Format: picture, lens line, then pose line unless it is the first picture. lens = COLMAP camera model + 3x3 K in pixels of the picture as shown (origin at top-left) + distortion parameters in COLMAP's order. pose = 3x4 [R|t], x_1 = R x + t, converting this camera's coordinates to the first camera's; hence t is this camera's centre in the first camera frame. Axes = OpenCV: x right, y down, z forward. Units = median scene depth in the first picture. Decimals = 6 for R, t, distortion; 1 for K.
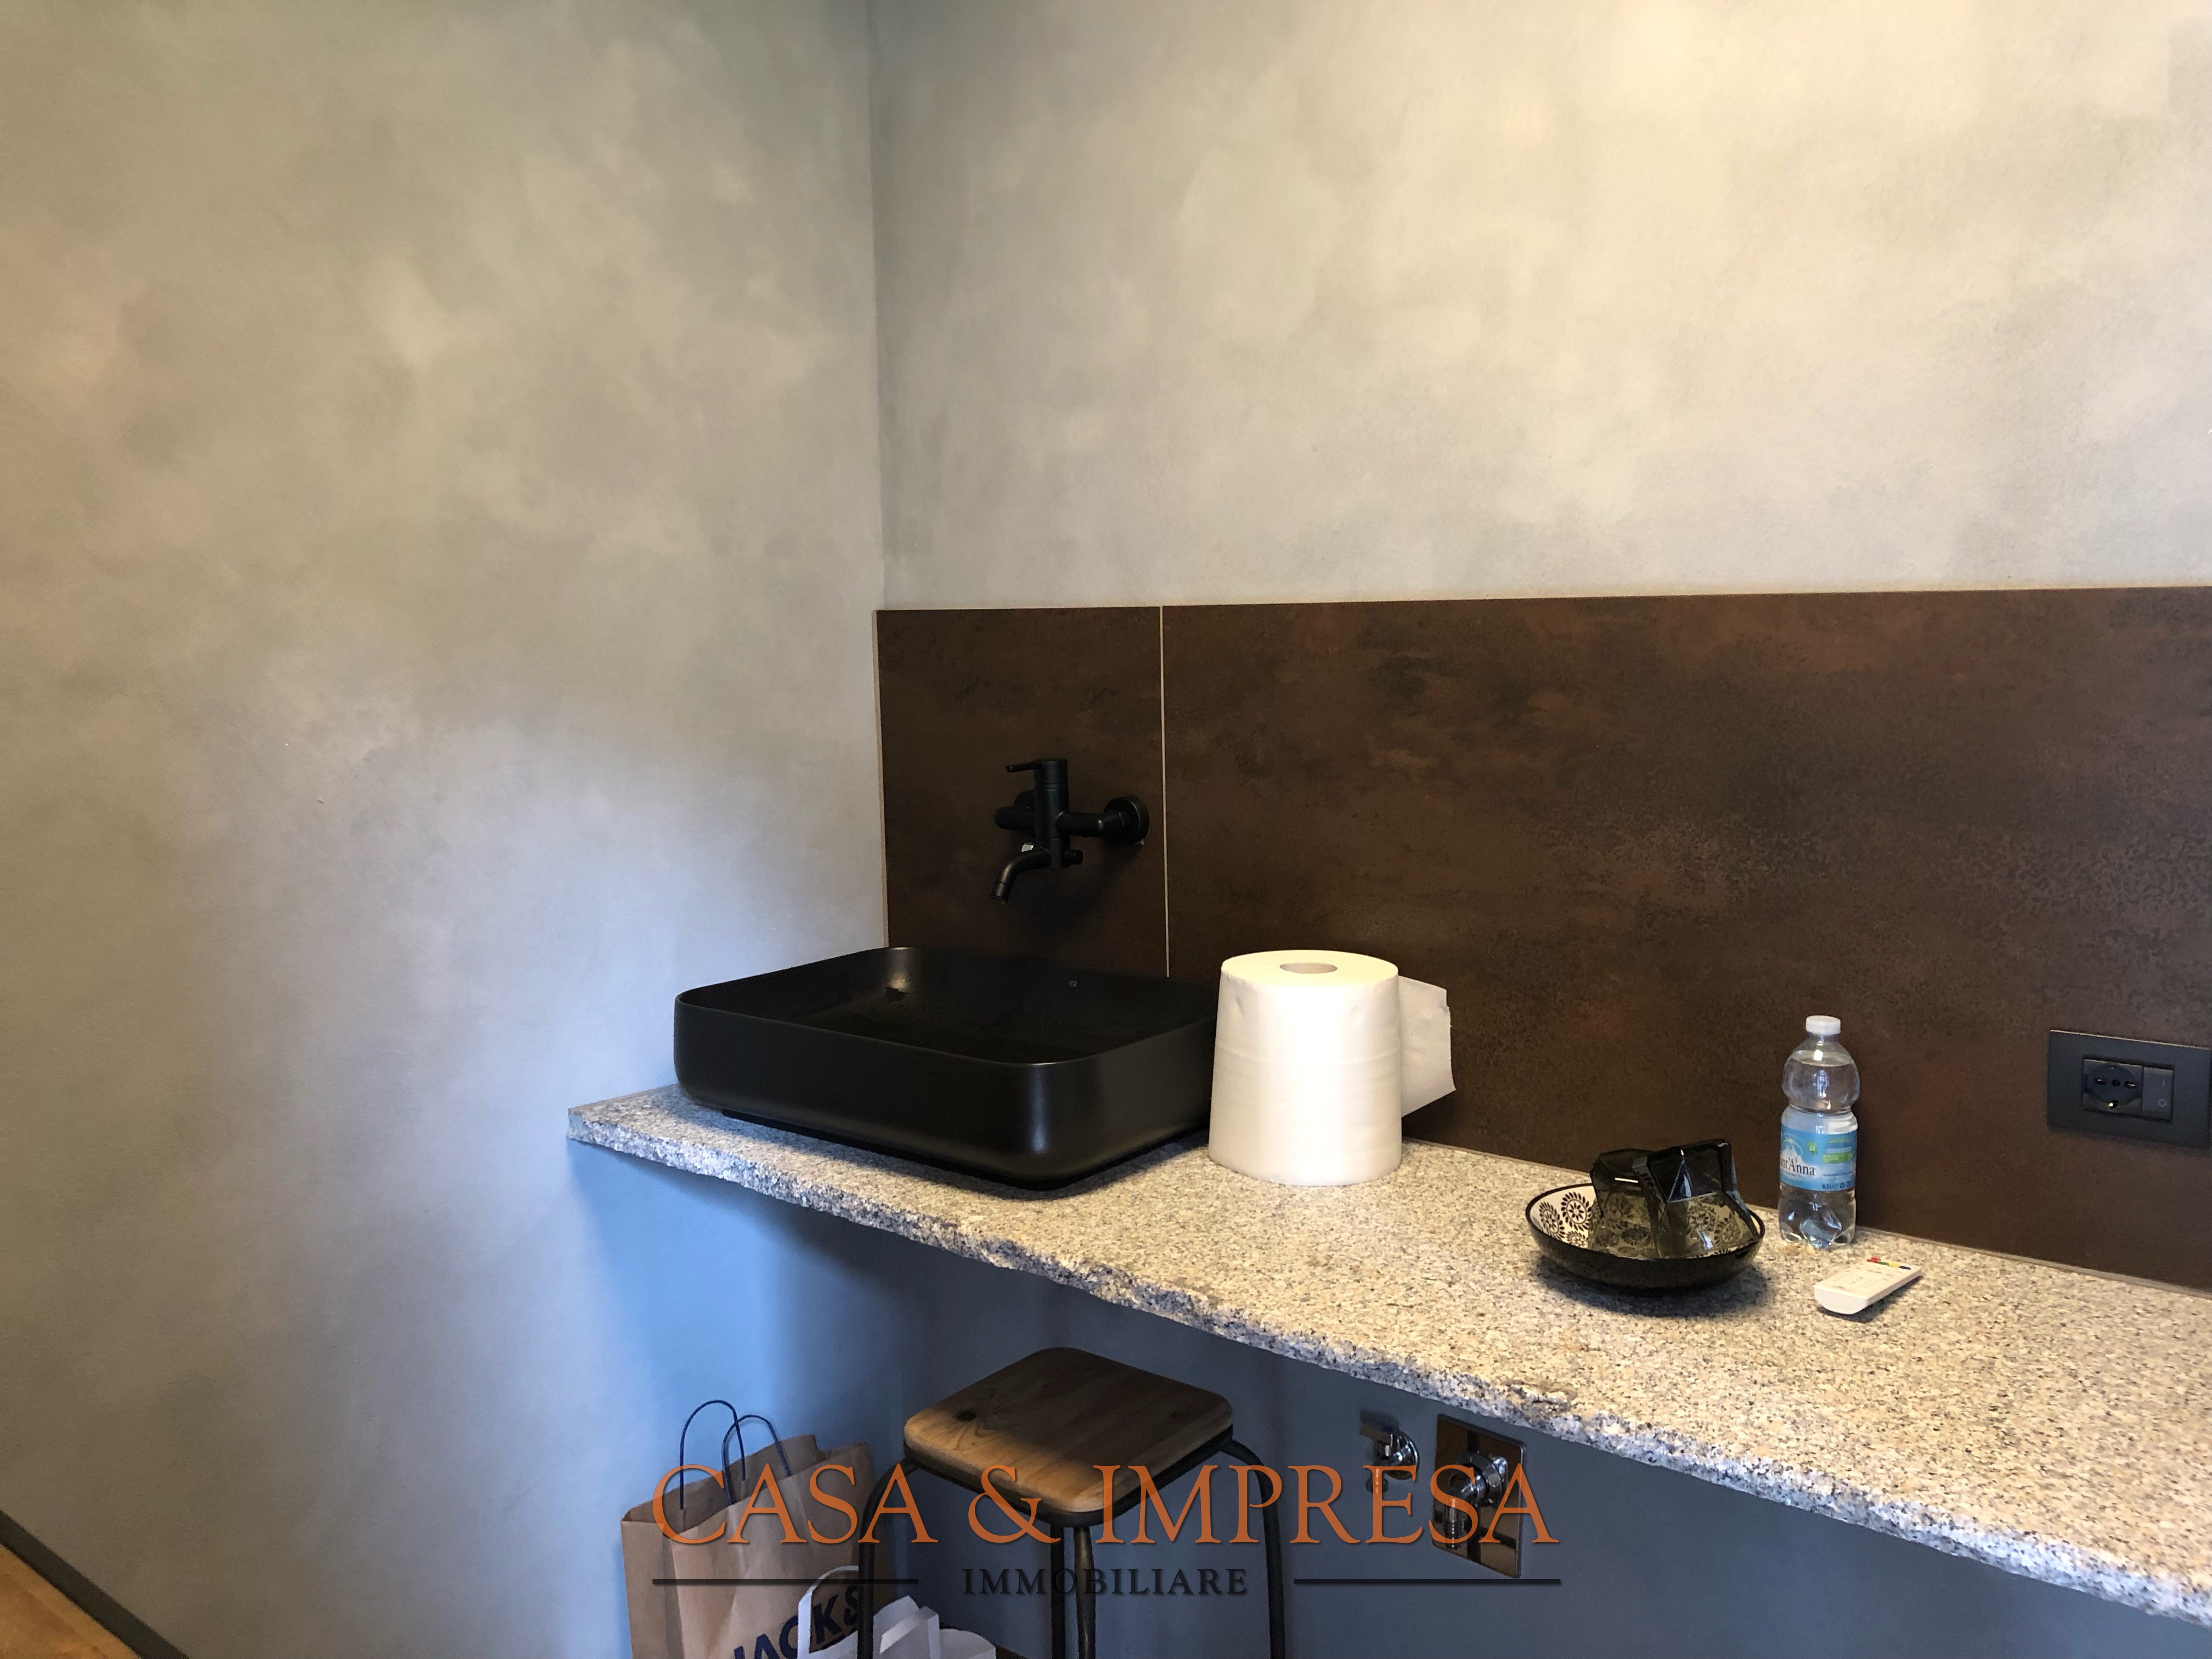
lens RADIAL K [[1807.9, 0, 1099.7], [0, 1807.9, 806.4], [0, 0, 1]] dist [0.040266, -0.040252]
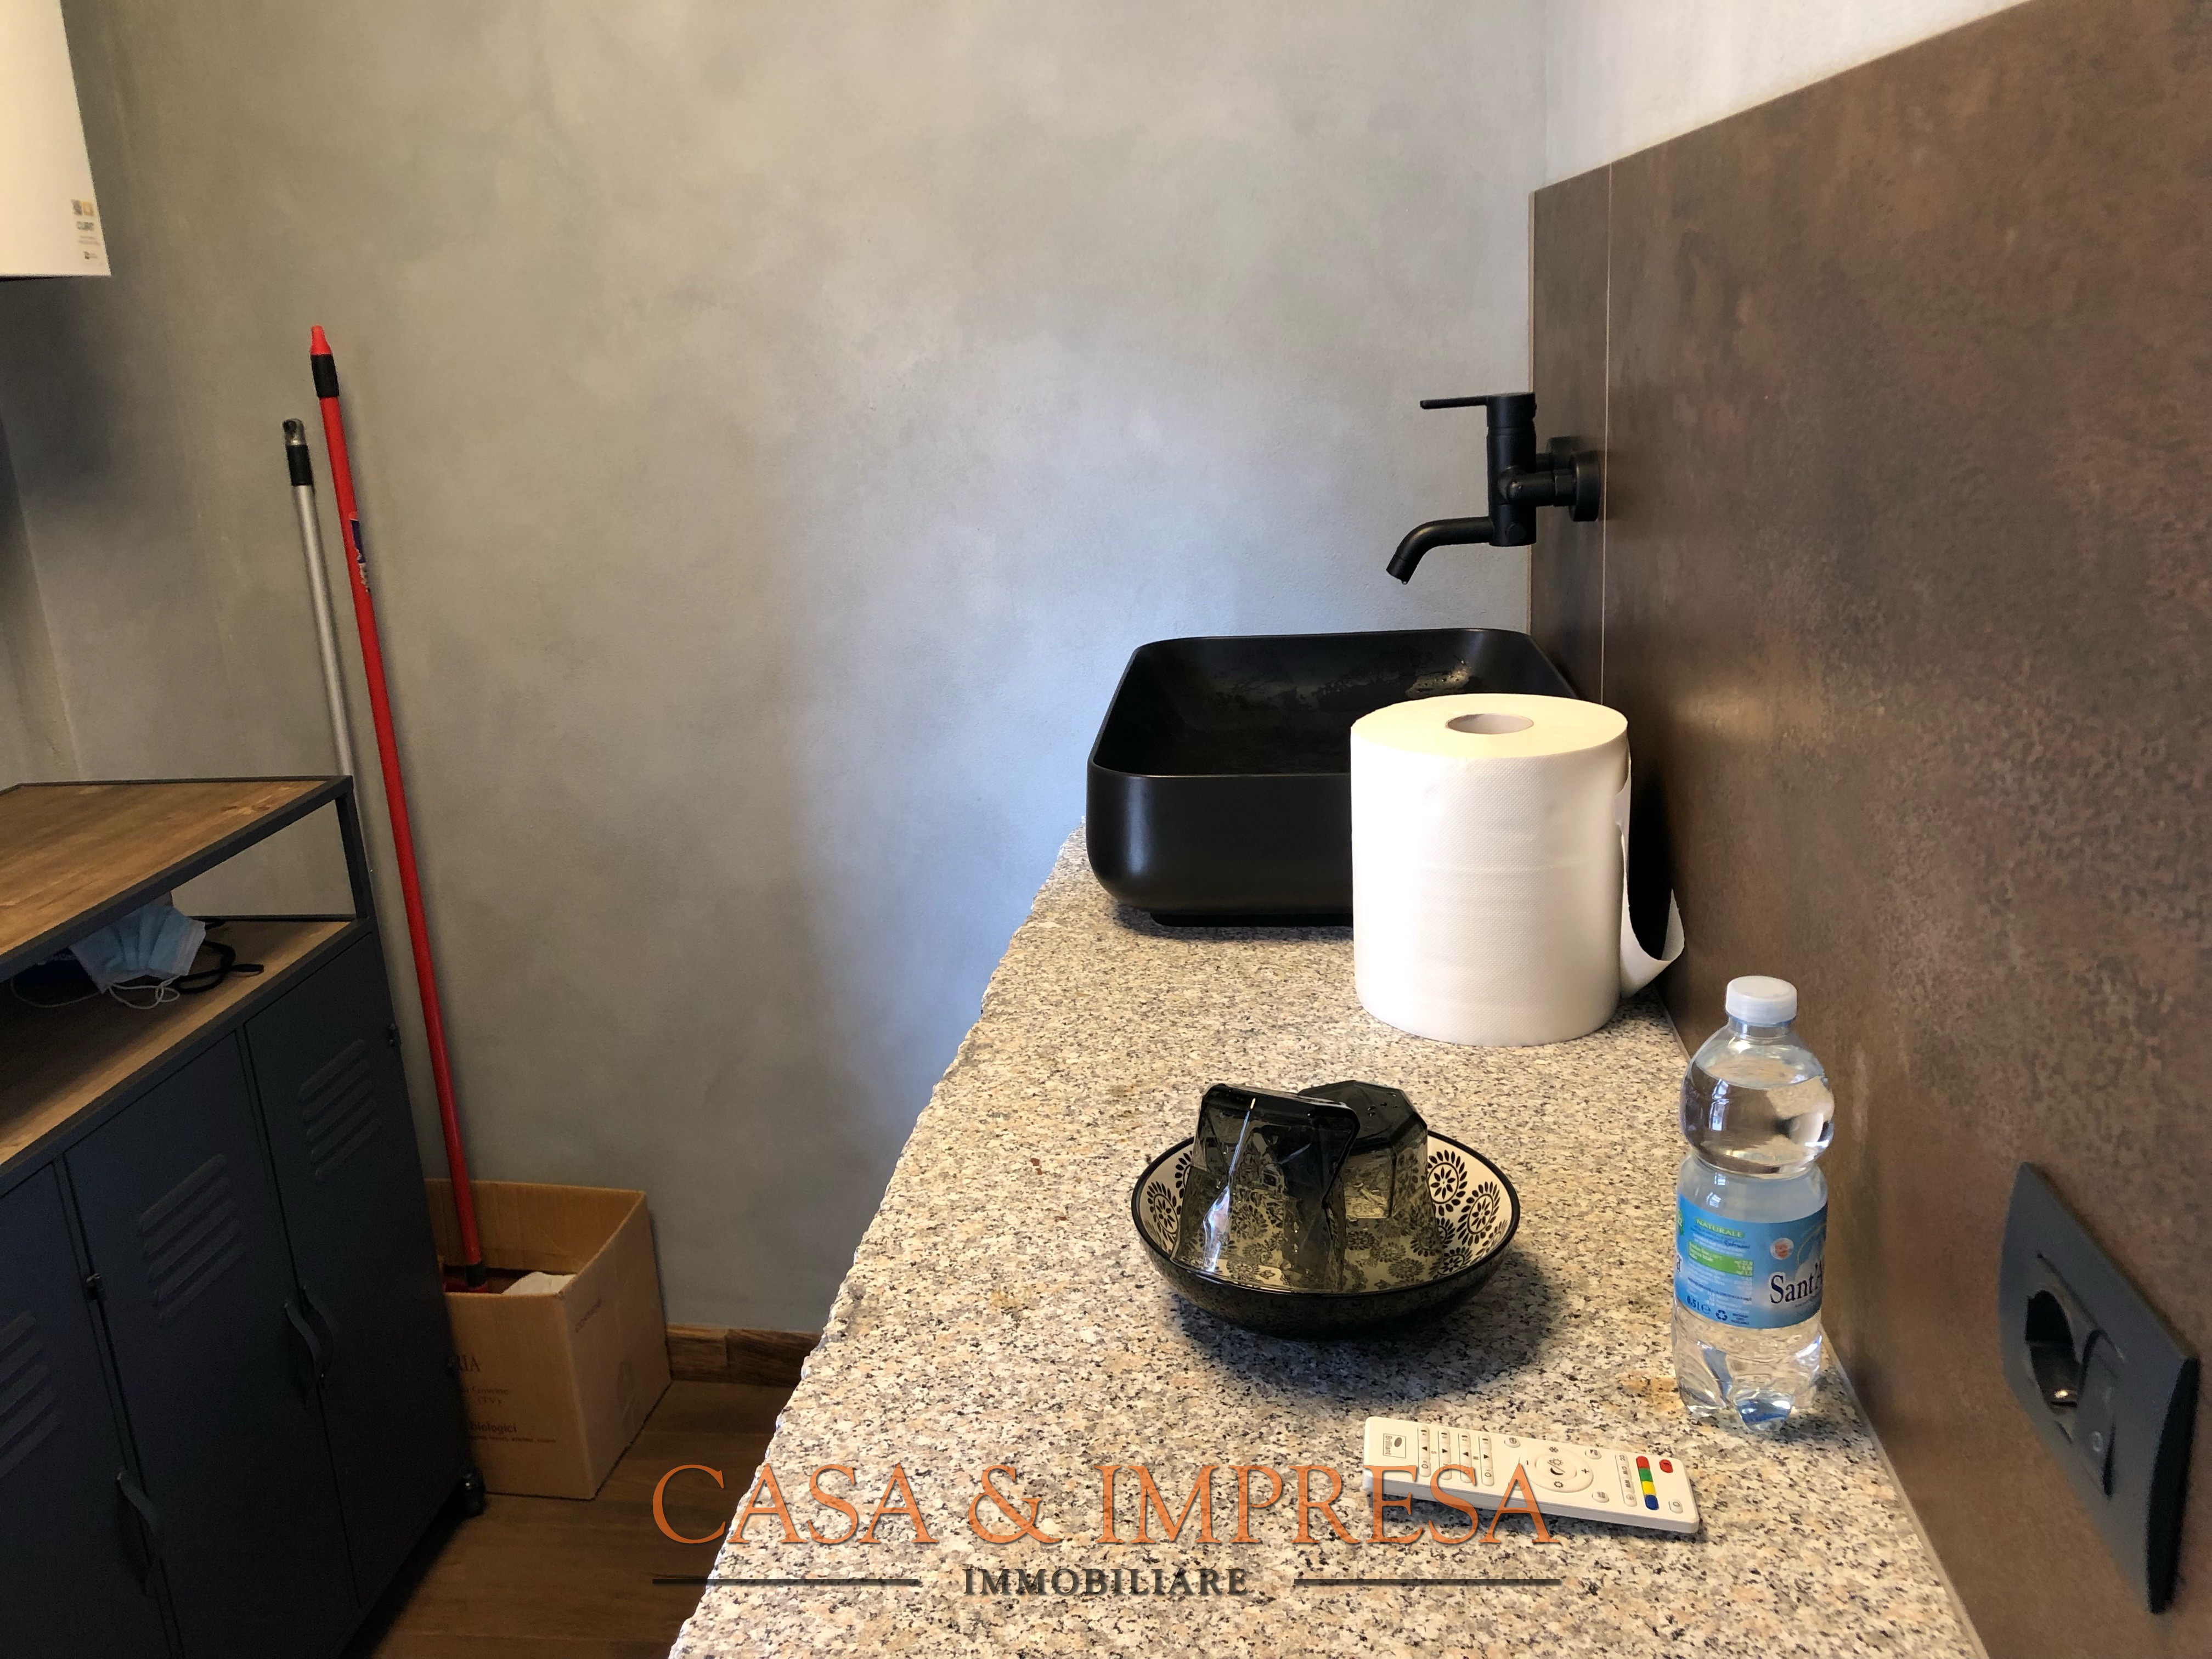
lens RADIAL K [[1807.9, 0, 1097.0], [0, 1807.9, 802.5], [0, 0, 1]] dist [0.040266, -0.040252]
pose [[0.534909, 0.218822, -0.816082, 0.649684], [-0.052669, 0.972638, 0.226278, -0.028710], [0.843267, -0.078056, 0.531797, 0.567883]]
